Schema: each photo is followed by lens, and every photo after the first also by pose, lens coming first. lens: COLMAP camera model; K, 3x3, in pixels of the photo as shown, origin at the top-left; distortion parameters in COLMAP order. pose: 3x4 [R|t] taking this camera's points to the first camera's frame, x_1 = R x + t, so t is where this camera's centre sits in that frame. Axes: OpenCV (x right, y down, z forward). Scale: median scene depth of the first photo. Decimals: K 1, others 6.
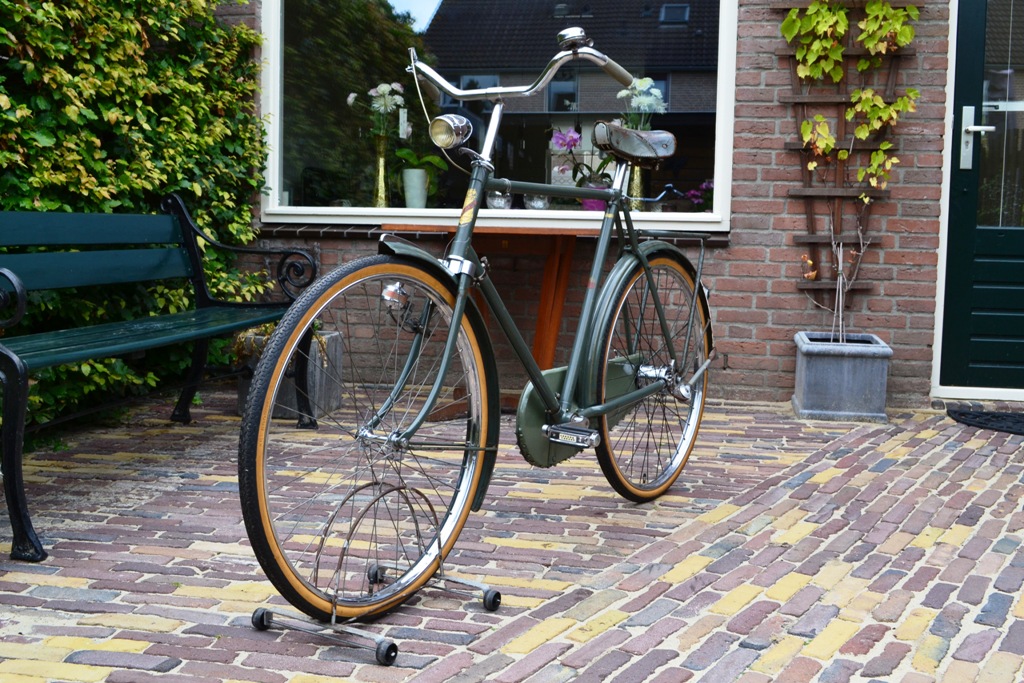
lens RADIAL K [[1058.3, 0, 508.4], [0, 1058.3, 339.7], [0, 0, 1]] dist [-0.035192, 0.000000]
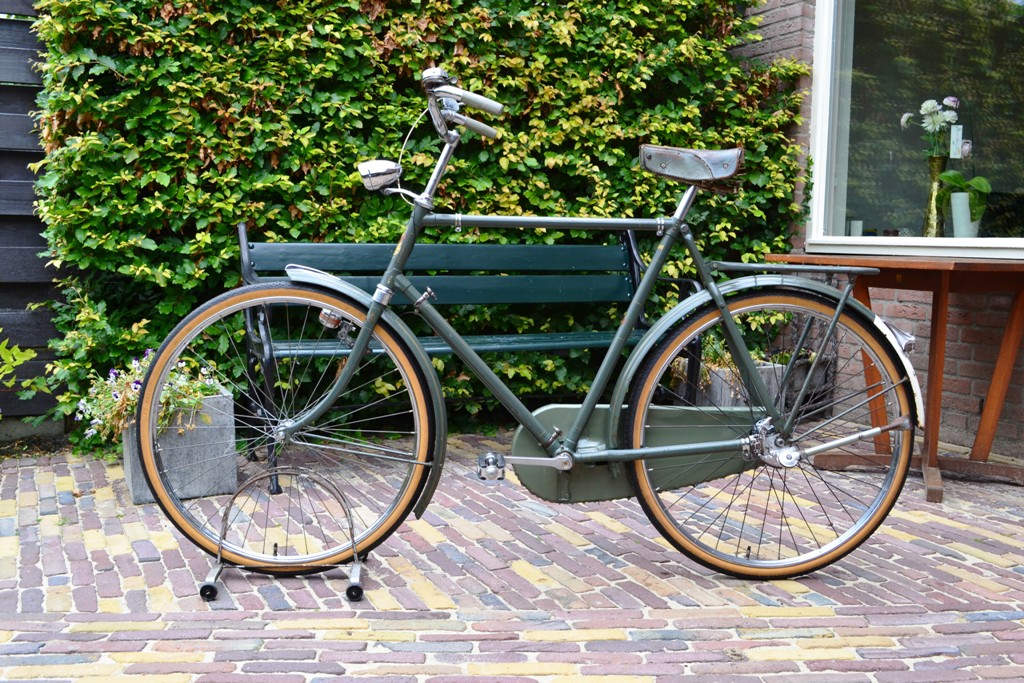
lens RADIAL K [[1058.3, 0, 508.1], [0, 1058.3, 342.9], [0, 0, 1]] dist [-0.035192, 0.000000]
pose [[0.589100, 0.071522, -0.804889, 0.595892], [-0.091277, 0.995590, 0.021662, -0.033227], [0.802889, 0.060707, 0.593030, 0.282122]]
